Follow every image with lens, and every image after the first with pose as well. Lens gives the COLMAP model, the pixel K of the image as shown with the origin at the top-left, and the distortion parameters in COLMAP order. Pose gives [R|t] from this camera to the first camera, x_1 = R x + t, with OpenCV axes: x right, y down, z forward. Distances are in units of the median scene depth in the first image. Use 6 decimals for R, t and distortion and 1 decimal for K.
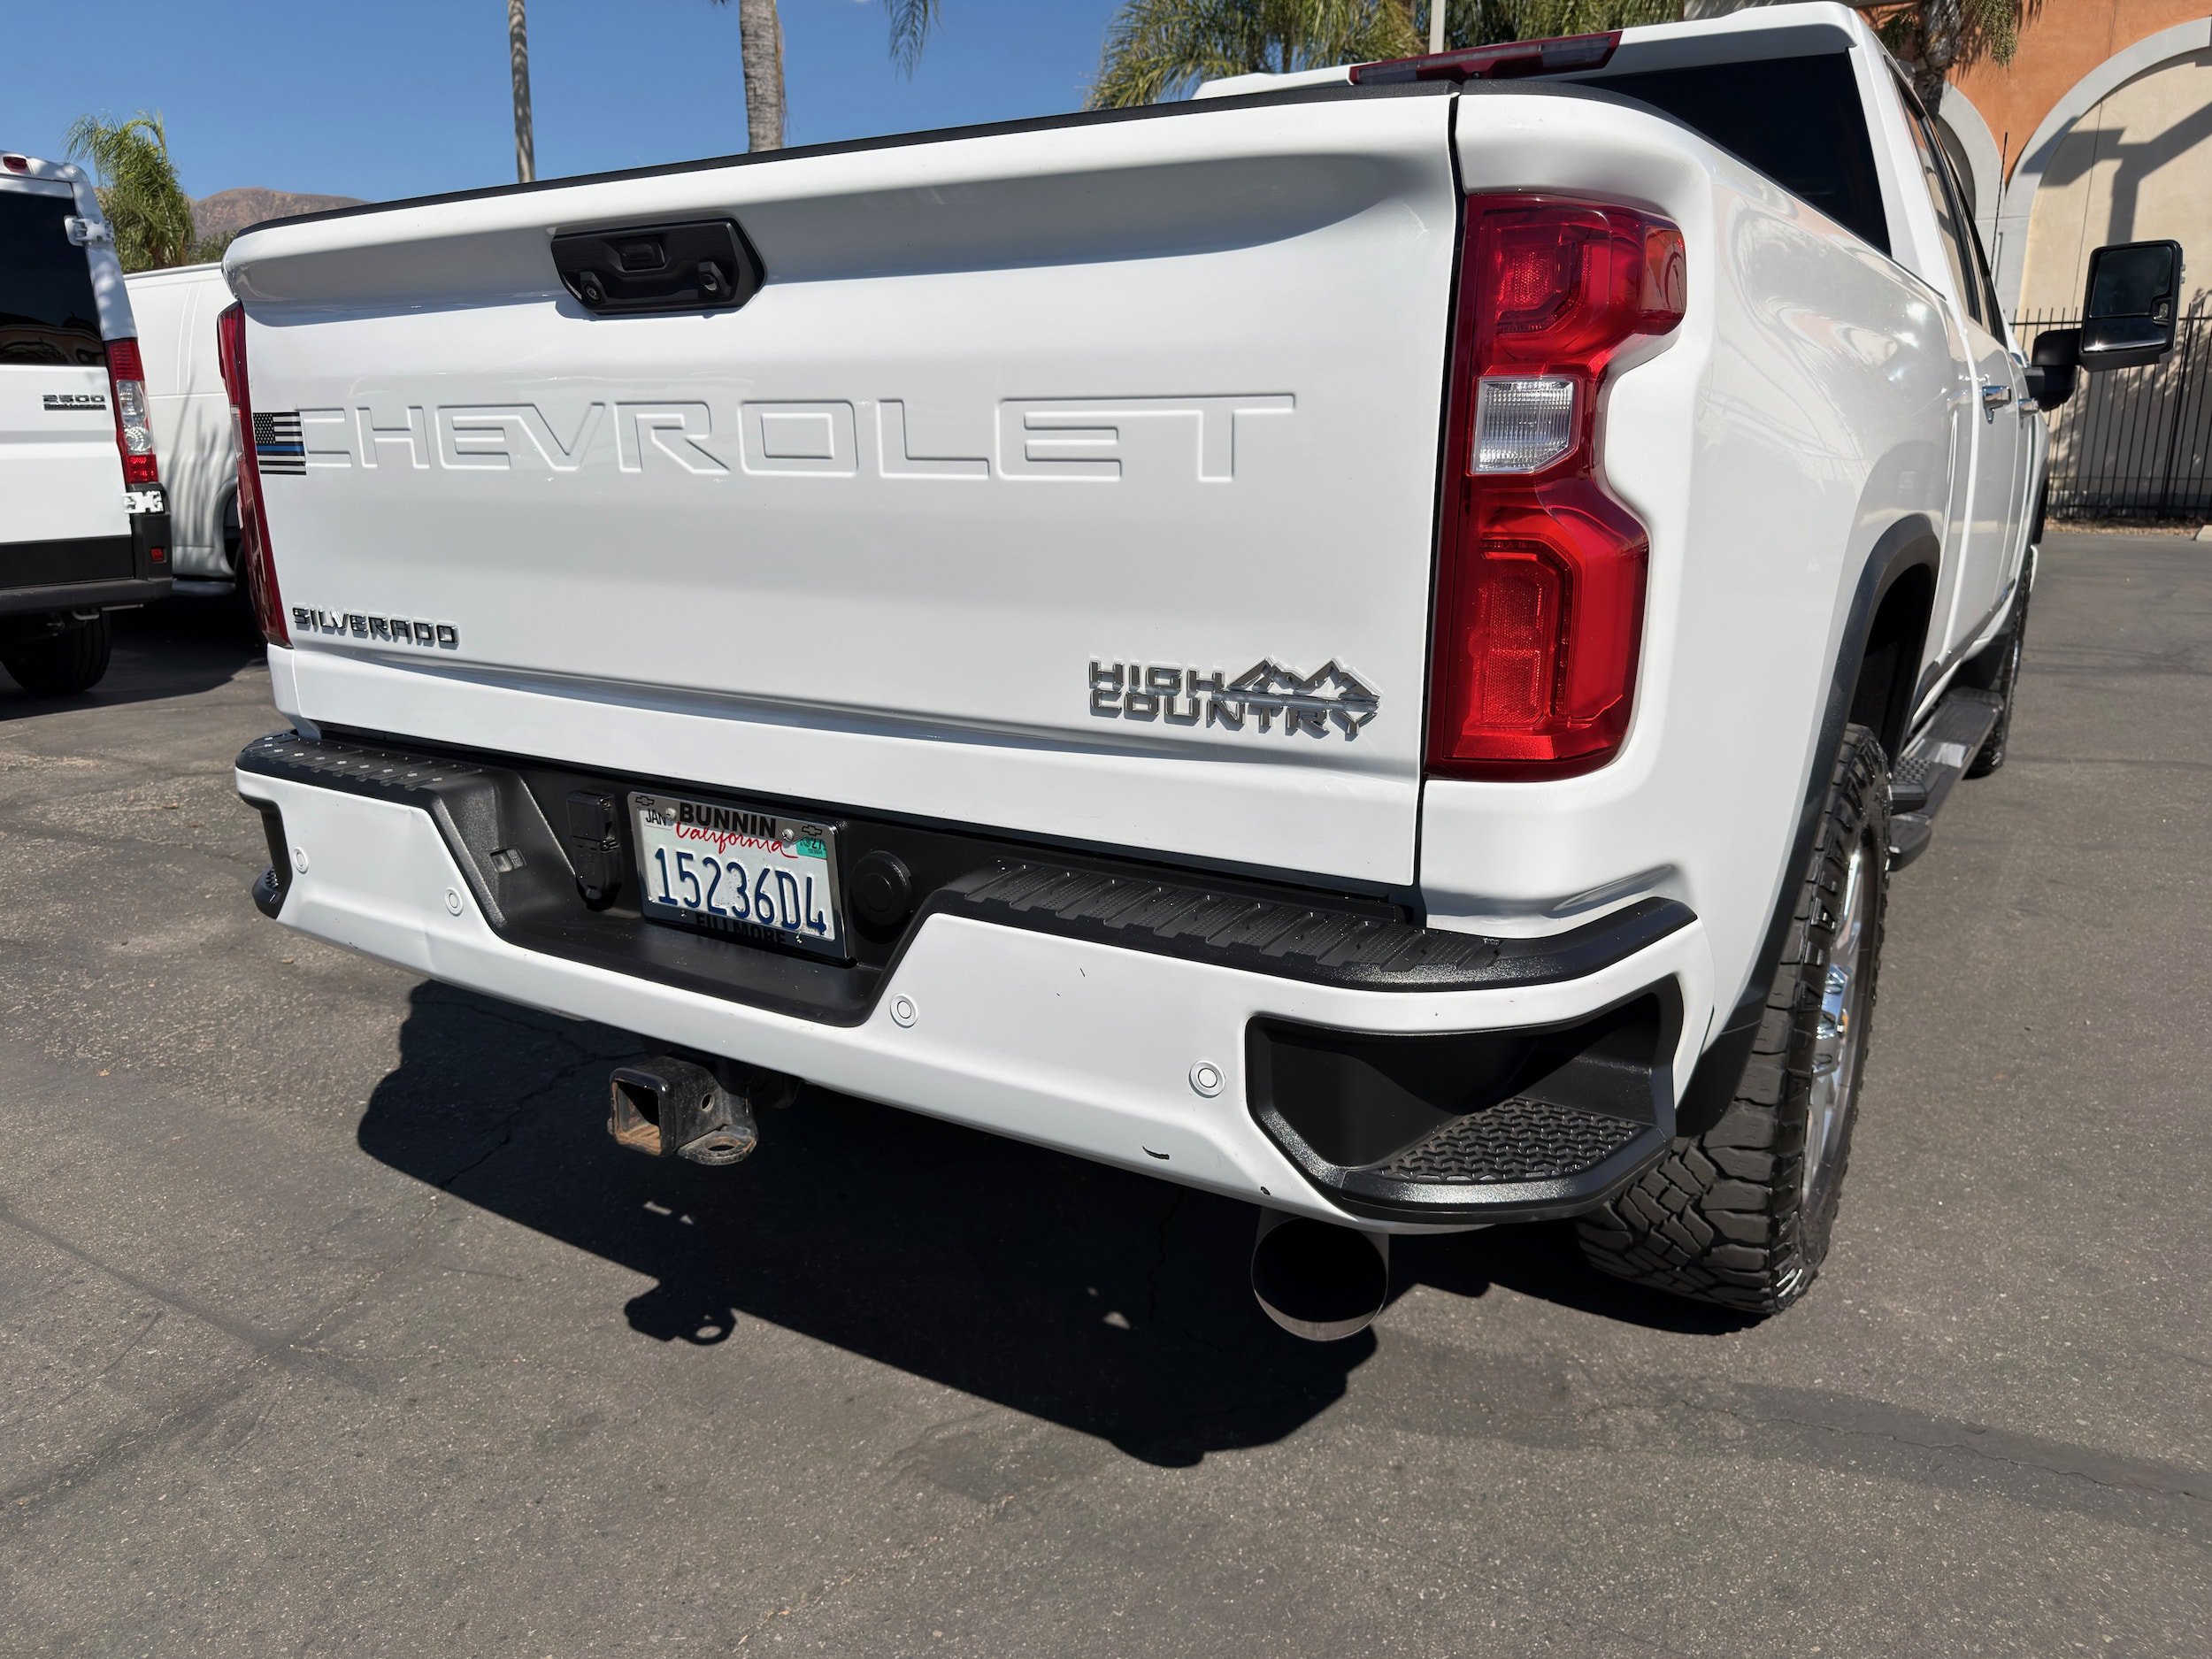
lens RADIAL K [[1565.7, 0, 1137.5], [0, 1565.7, 865.8], [0, 0, 1]] dist [0.034415, -0.043447]
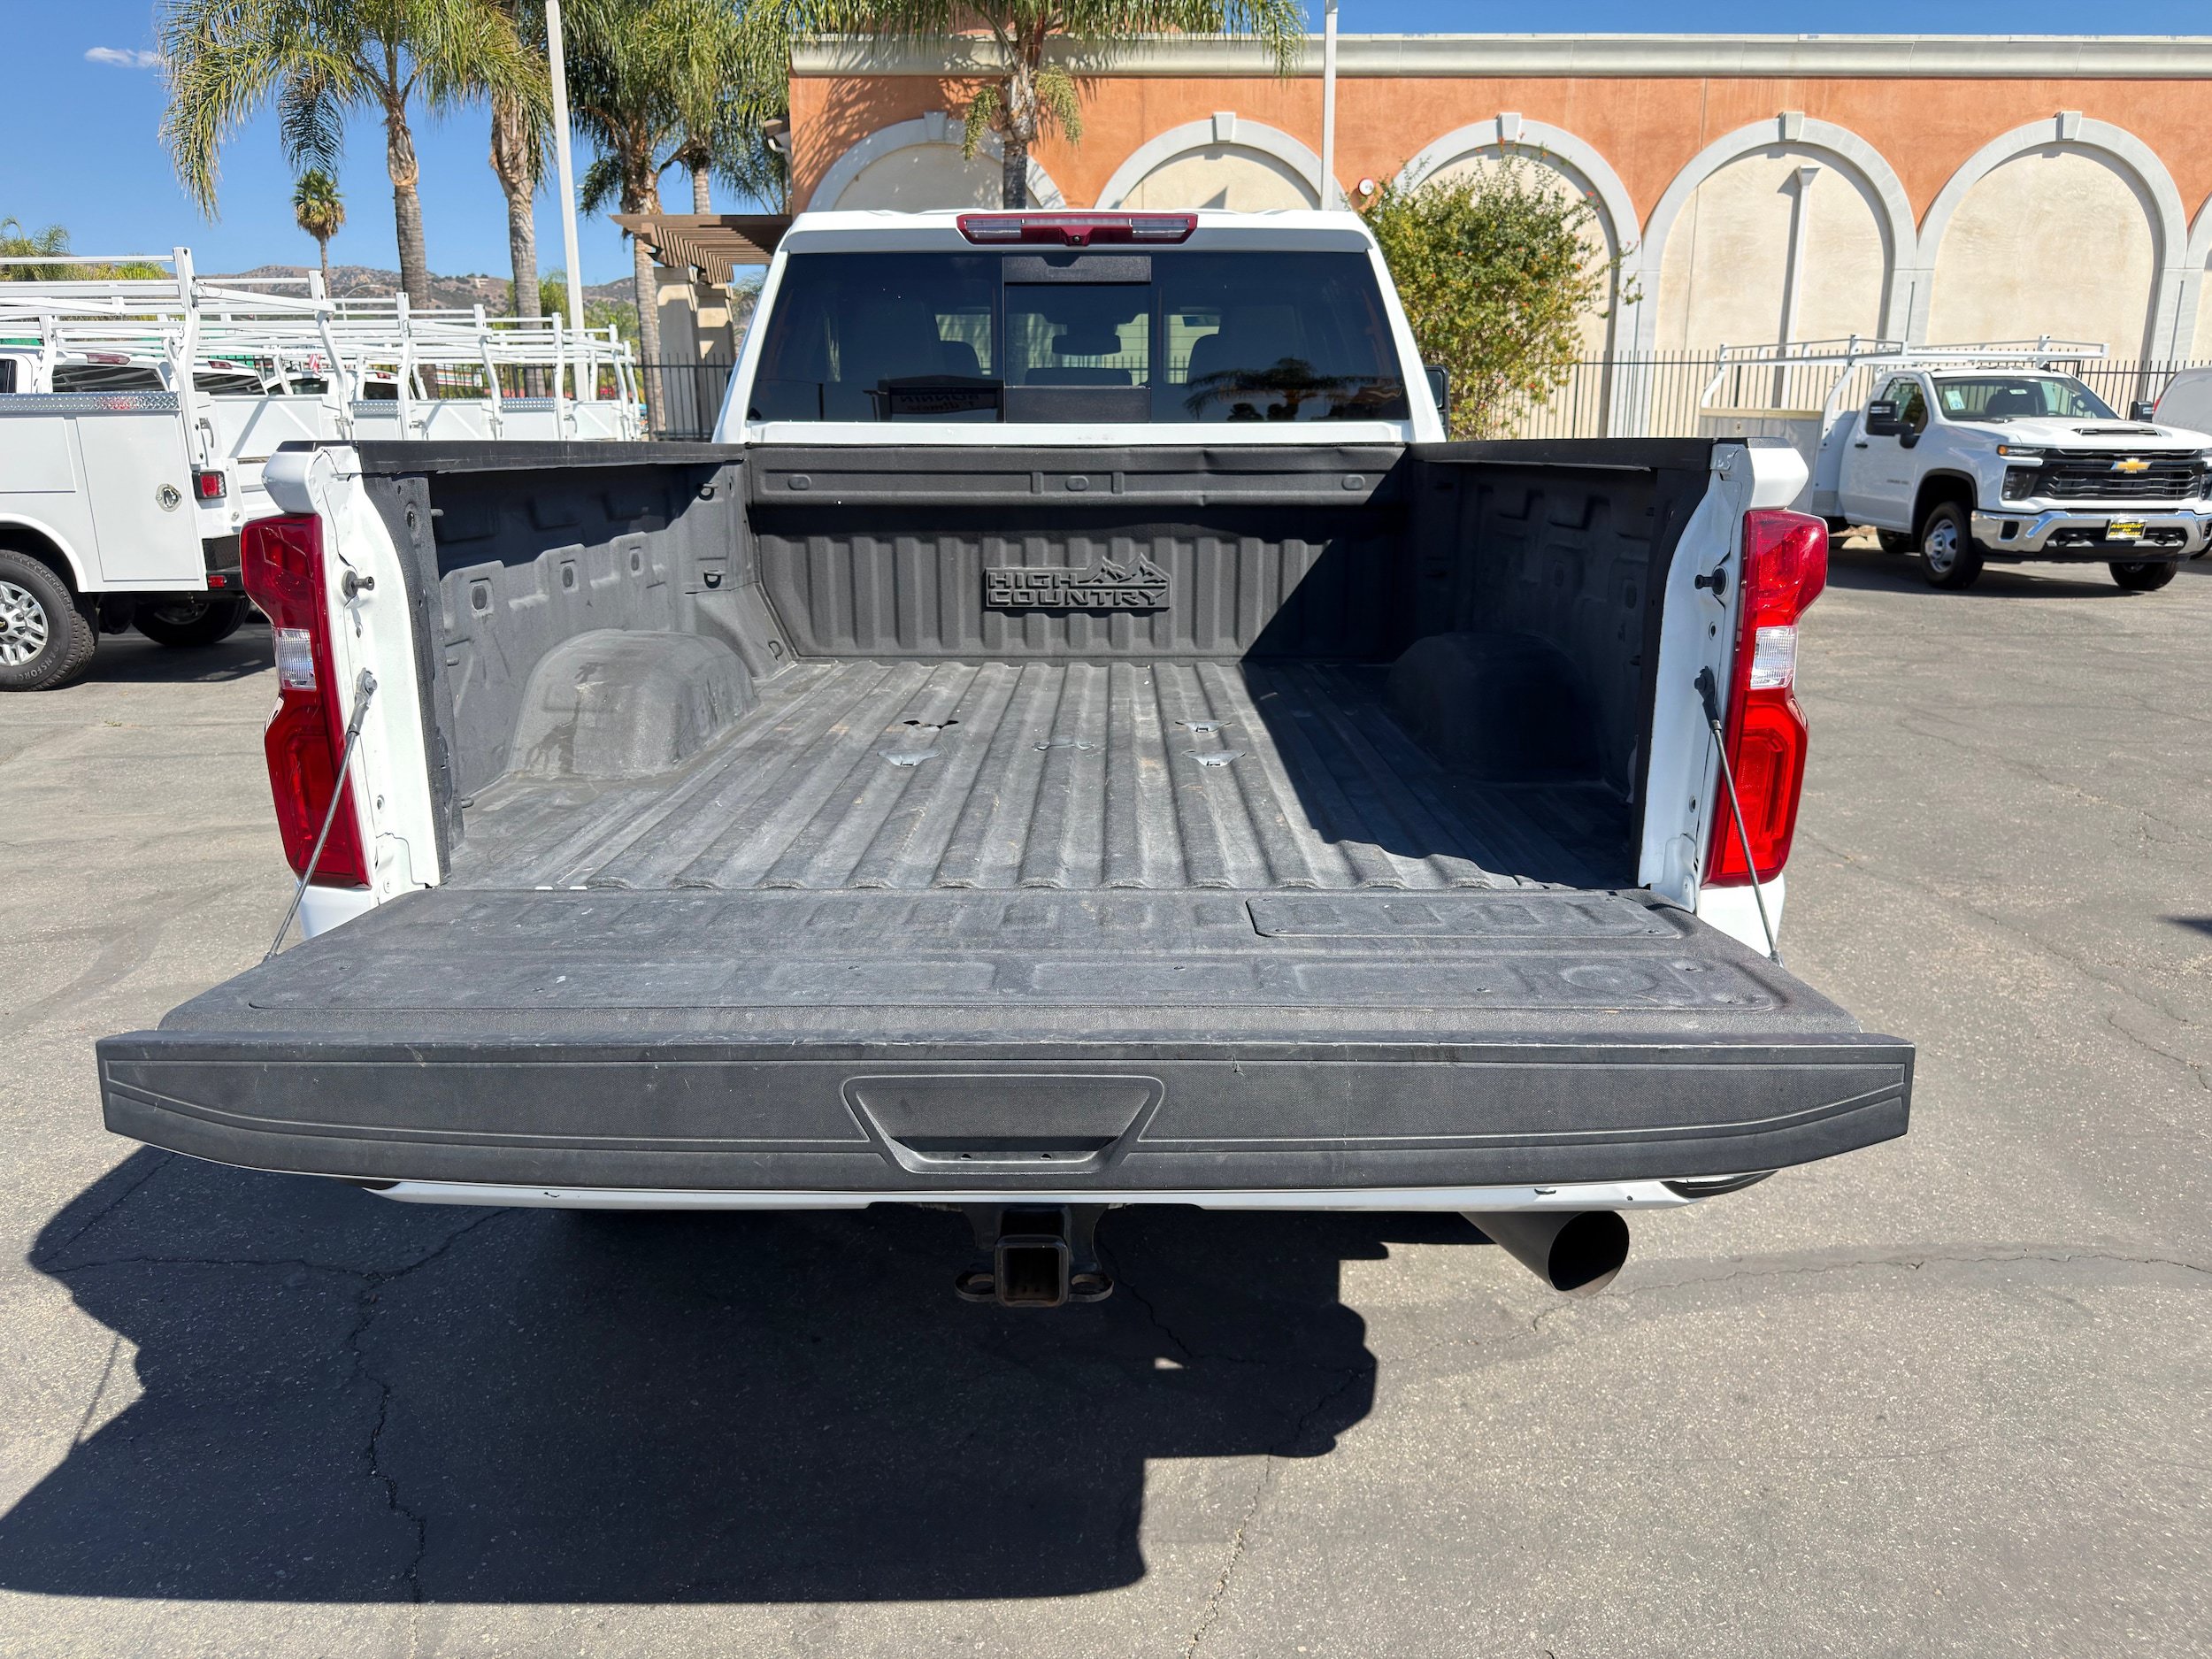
lens RADIAL K [[1565.7, 0, 1121.8], [0, 1565.7, 858.4], [0, 0, 1]] dist [0.034415, -0.043447]
pose [[0.857890, -0.130814, 0.496903, -0.712715], [0.136885, 0.990287, 0.024374, -0.138303], [-0.495265, 0.047109, 0.867464, 0.003867]]
